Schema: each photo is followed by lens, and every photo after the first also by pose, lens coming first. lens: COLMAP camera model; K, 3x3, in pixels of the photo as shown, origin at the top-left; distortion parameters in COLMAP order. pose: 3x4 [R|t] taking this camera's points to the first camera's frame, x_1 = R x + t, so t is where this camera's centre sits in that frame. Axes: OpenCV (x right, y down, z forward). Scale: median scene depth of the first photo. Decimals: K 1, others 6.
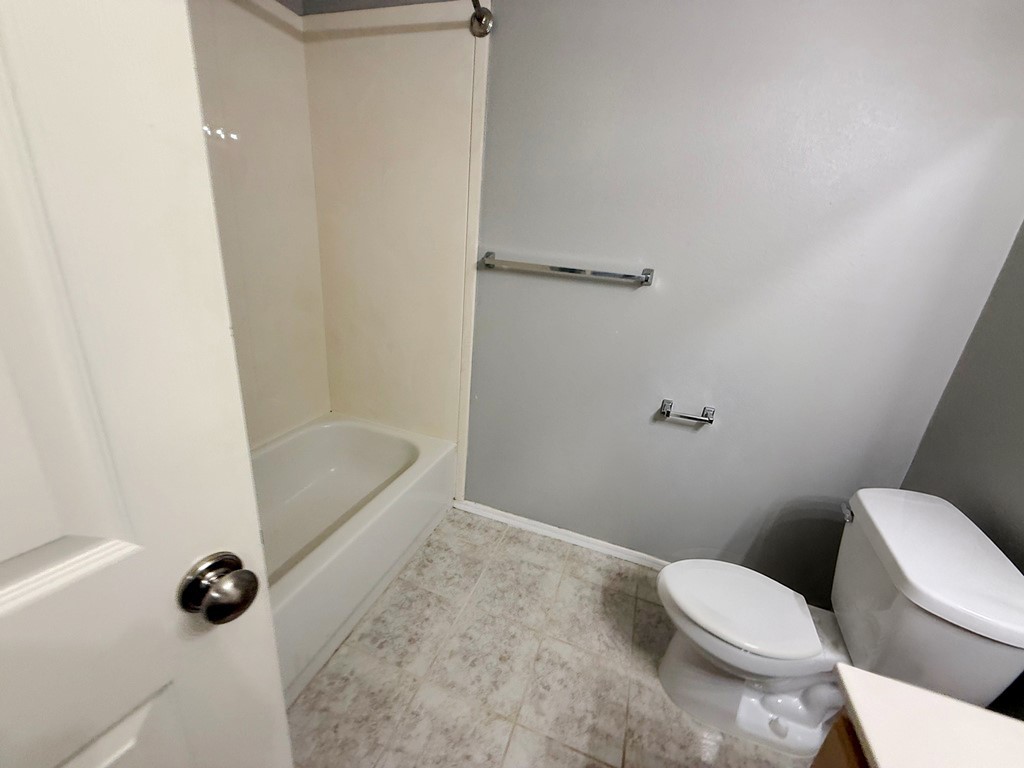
lens RADIAL K [[406.9, 0, 507.2], [0, 406.9, 388.1], [0, 0, 1]] dist [-0.007849, -0.000342]
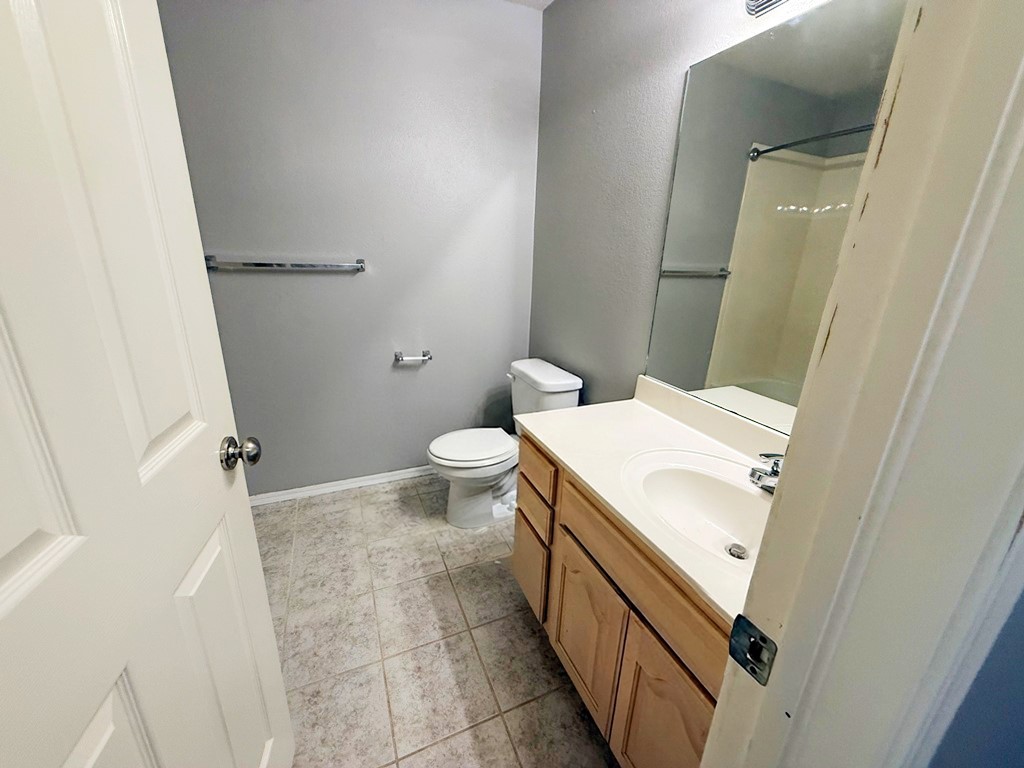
lens RADIAL K [[406.9, 0, 515.2], [0, 406.9, 384.2], [0, 0, 1]] dist [-0.007849, -0.000342]
pose [[0.724600, -0.273711, 0.632485, -0.254523], [0.256091, 0.958972, 0.121612, 0.079001], [-0.639822, 0.073853, 0.764966, -0.354525]]
